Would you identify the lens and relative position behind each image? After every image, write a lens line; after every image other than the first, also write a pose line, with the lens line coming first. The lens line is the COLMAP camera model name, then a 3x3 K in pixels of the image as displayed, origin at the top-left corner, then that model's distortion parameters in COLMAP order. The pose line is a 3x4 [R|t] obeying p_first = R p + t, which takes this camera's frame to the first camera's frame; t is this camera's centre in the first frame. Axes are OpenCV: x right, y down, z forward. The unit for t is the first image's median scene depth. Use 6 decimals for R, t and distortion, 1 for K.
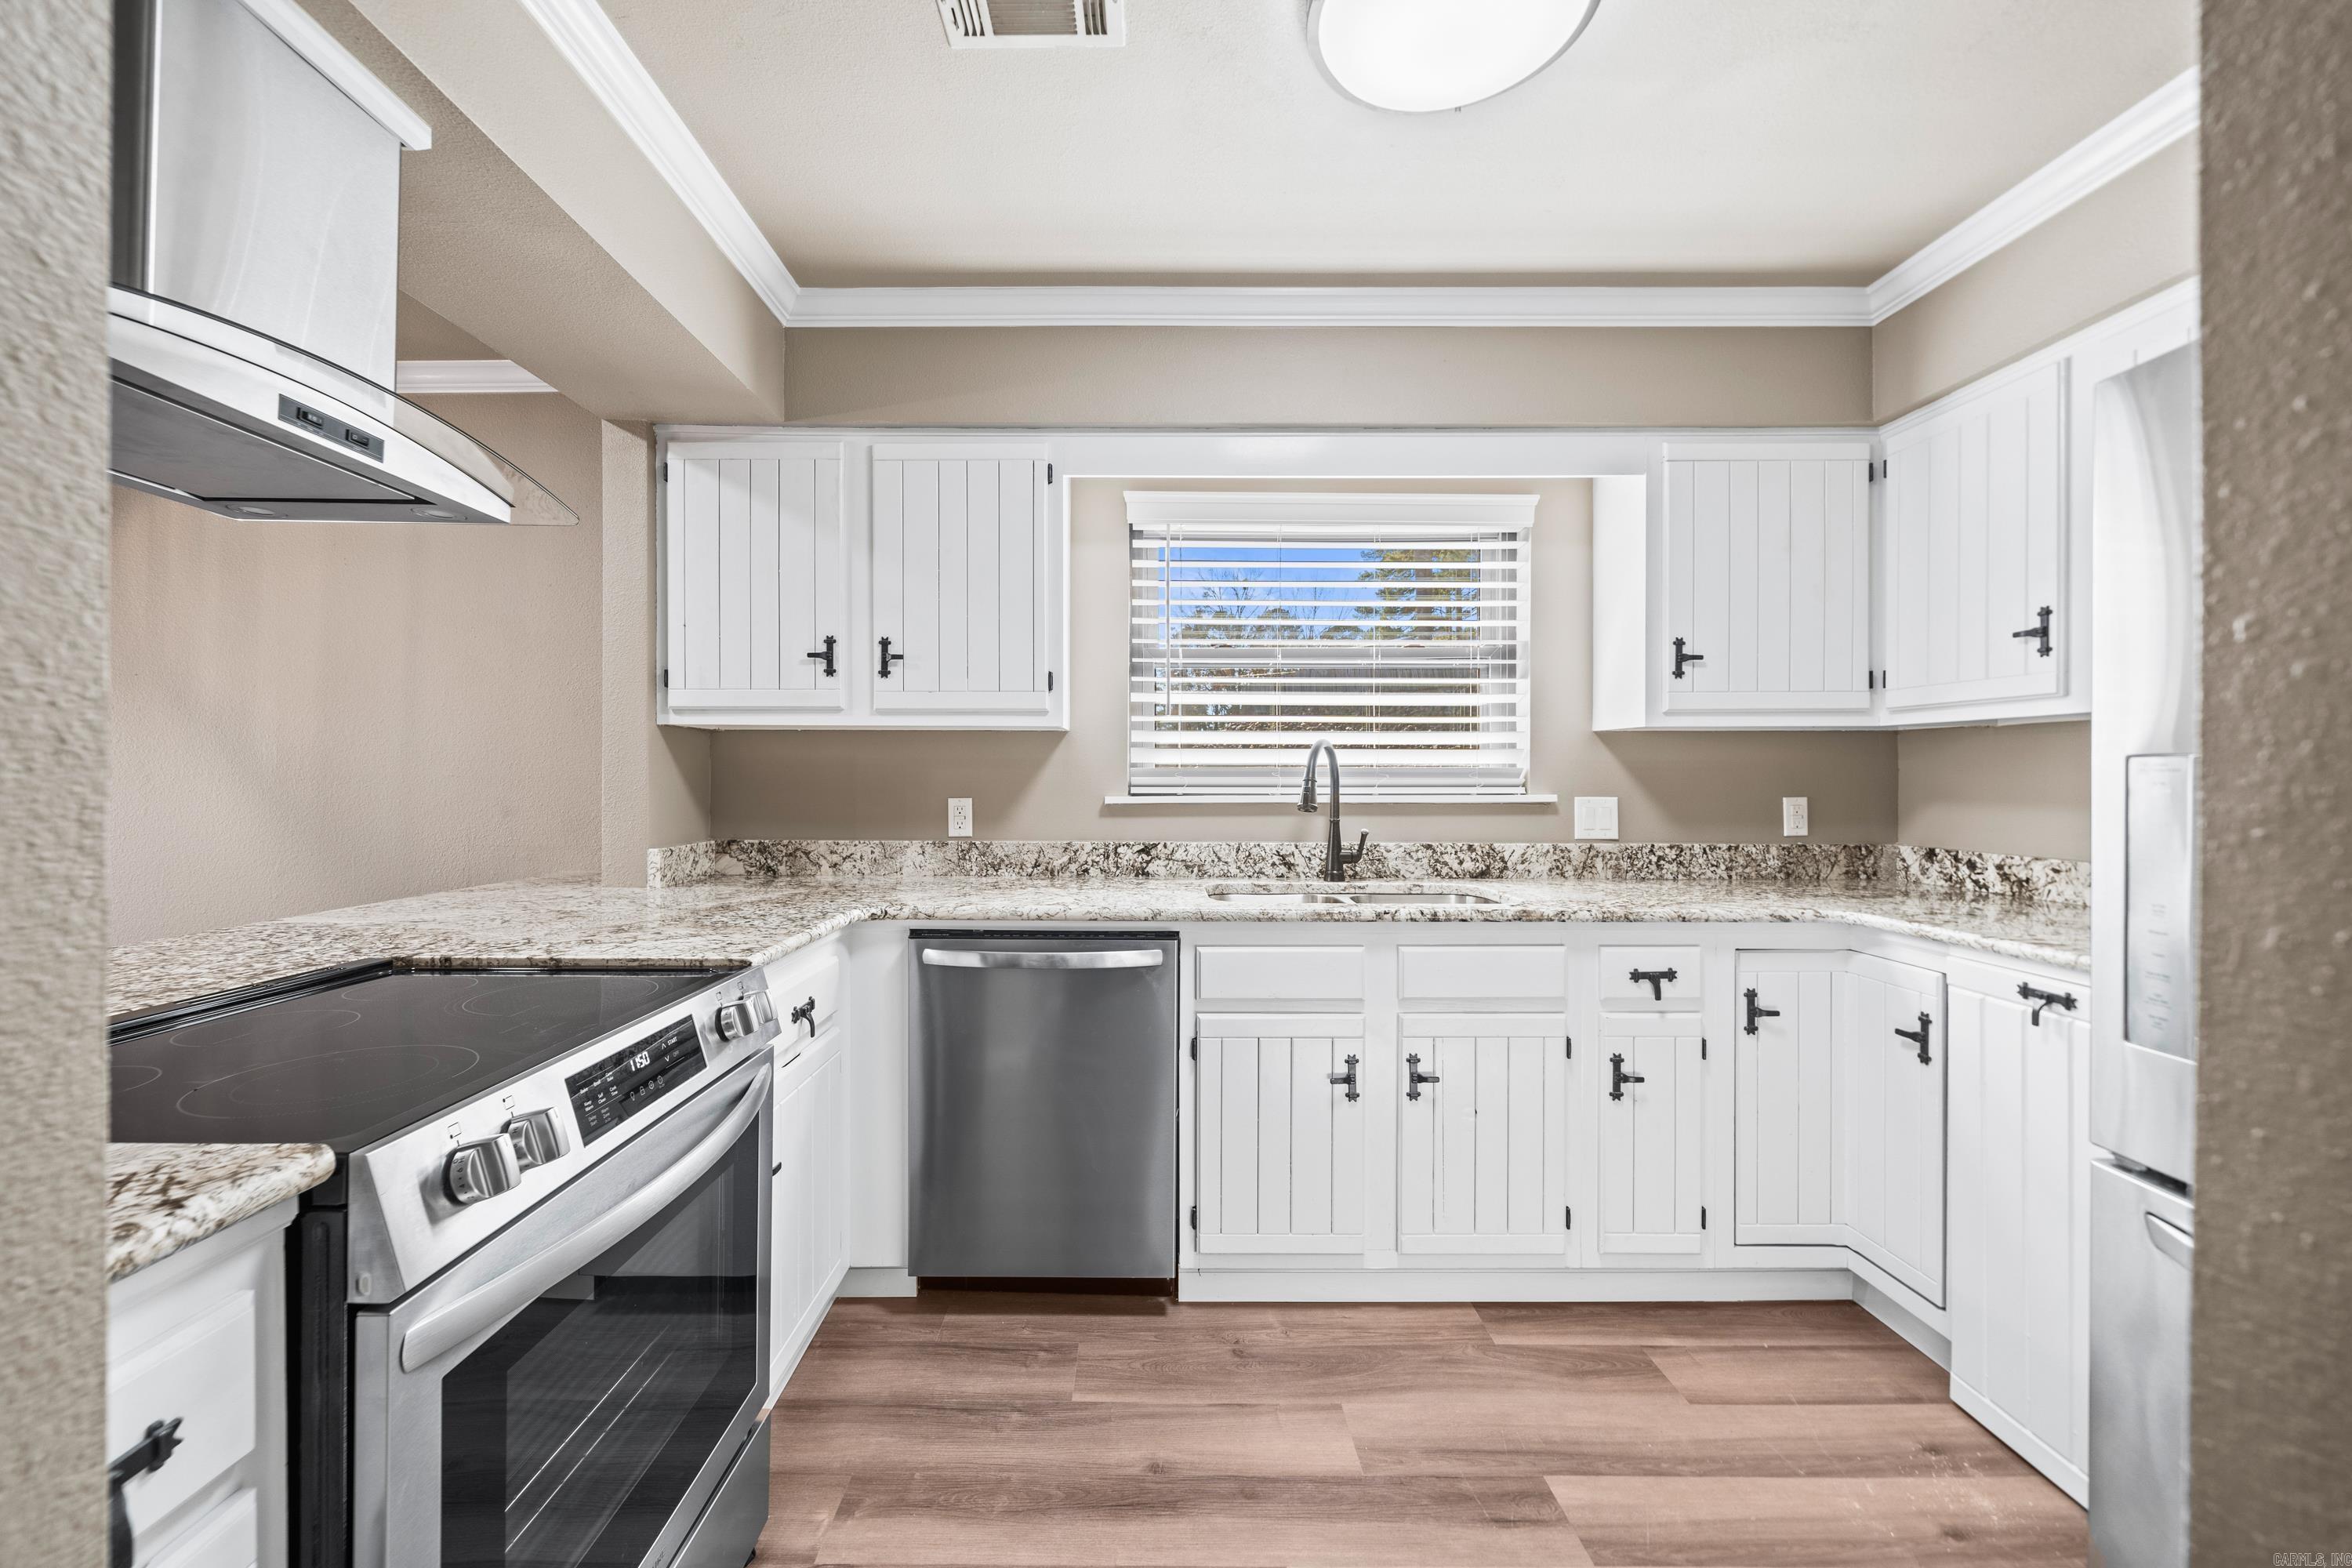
lens RADIAL K [[951.2, 0, 1176.0], [0, 951.2, 784.0], [0, 0, 1]] dist [0.000422, -0.000002]
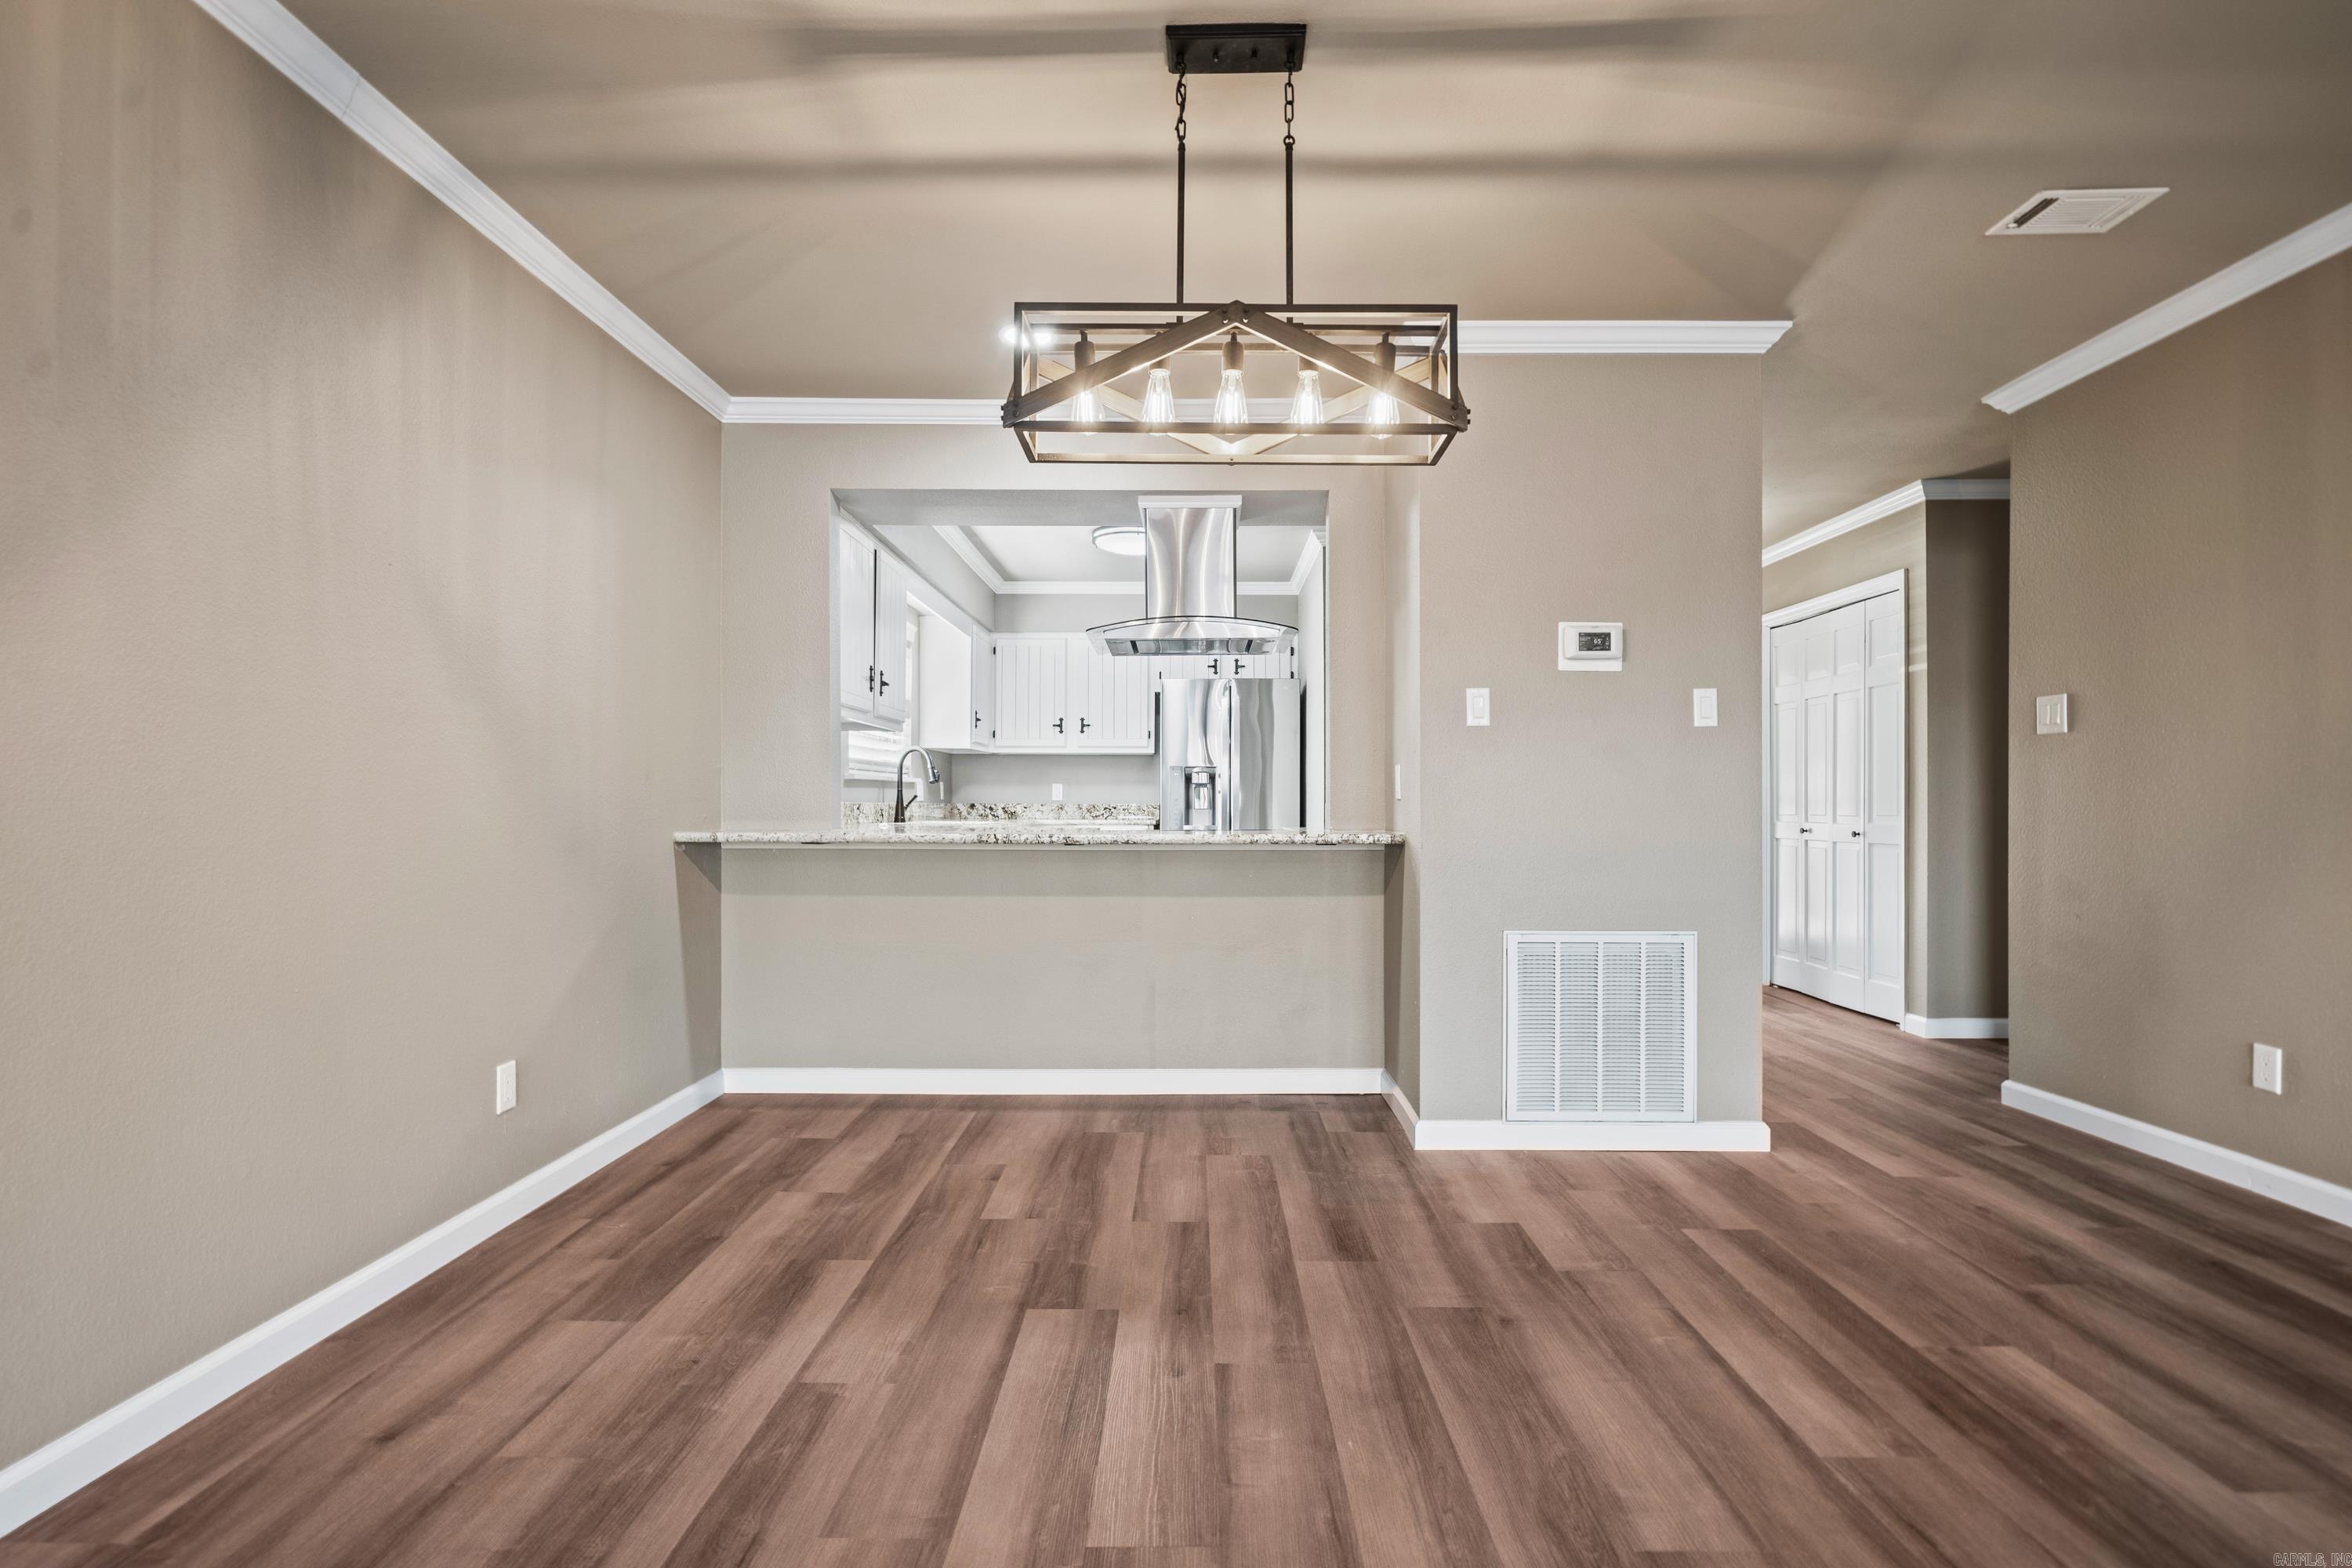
lens RADIAL K [[1117.7, 0, 1176.4], [0, 1117.7, 810.6], [0, 0, 1]] dist [0.001169, 0.000220]
pose [[0.023611, -0.006844, 0.999698, -2.097756], [0.003945, 0.999969, 0.006752, 0.071536], [-0.999713, 0.003784, 0.023637, 0.436949]]
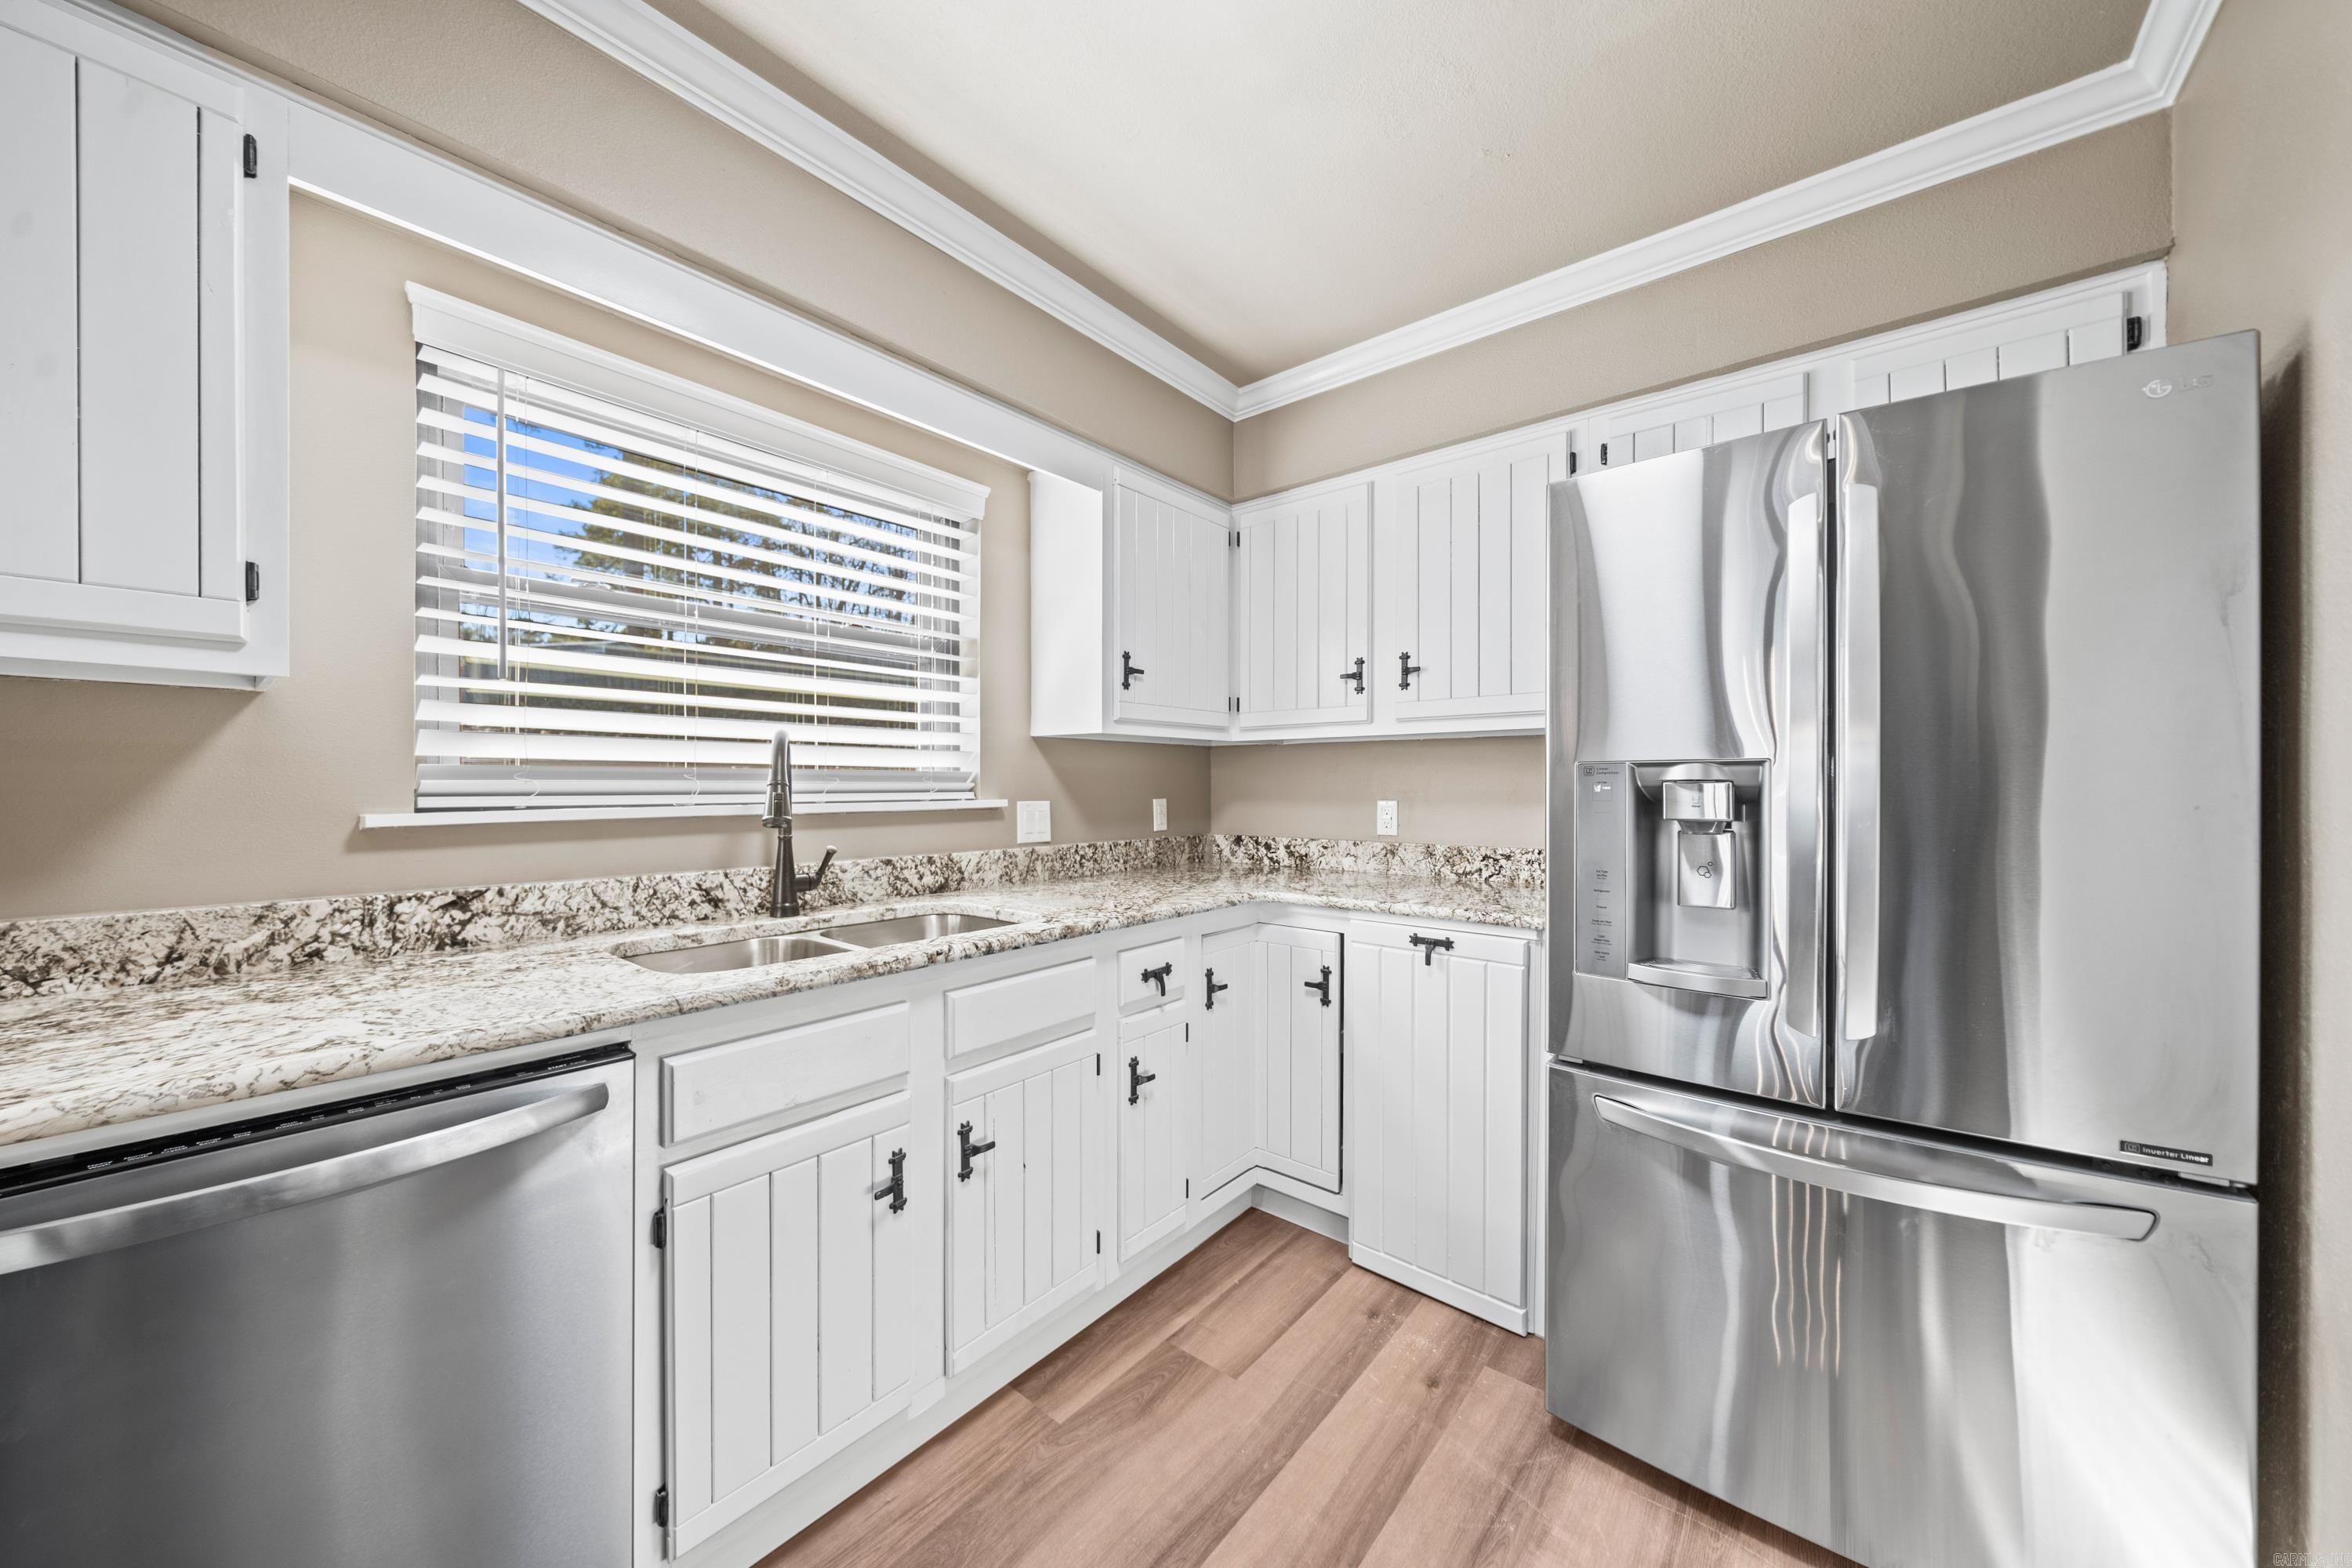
lens RADIAL K [[811.3, 0, 1160.2], [0, 811.3, 790.3], [0, 0, 1]] dist [-0.003846, -0.000087]
pose [[0.649882, -0.006421, 0.760008, -0.139746], [0.007707, 0.999969, 0.001858, 0.001767], [-0.759996, 0.004650, 0.649911, 0.364432]]
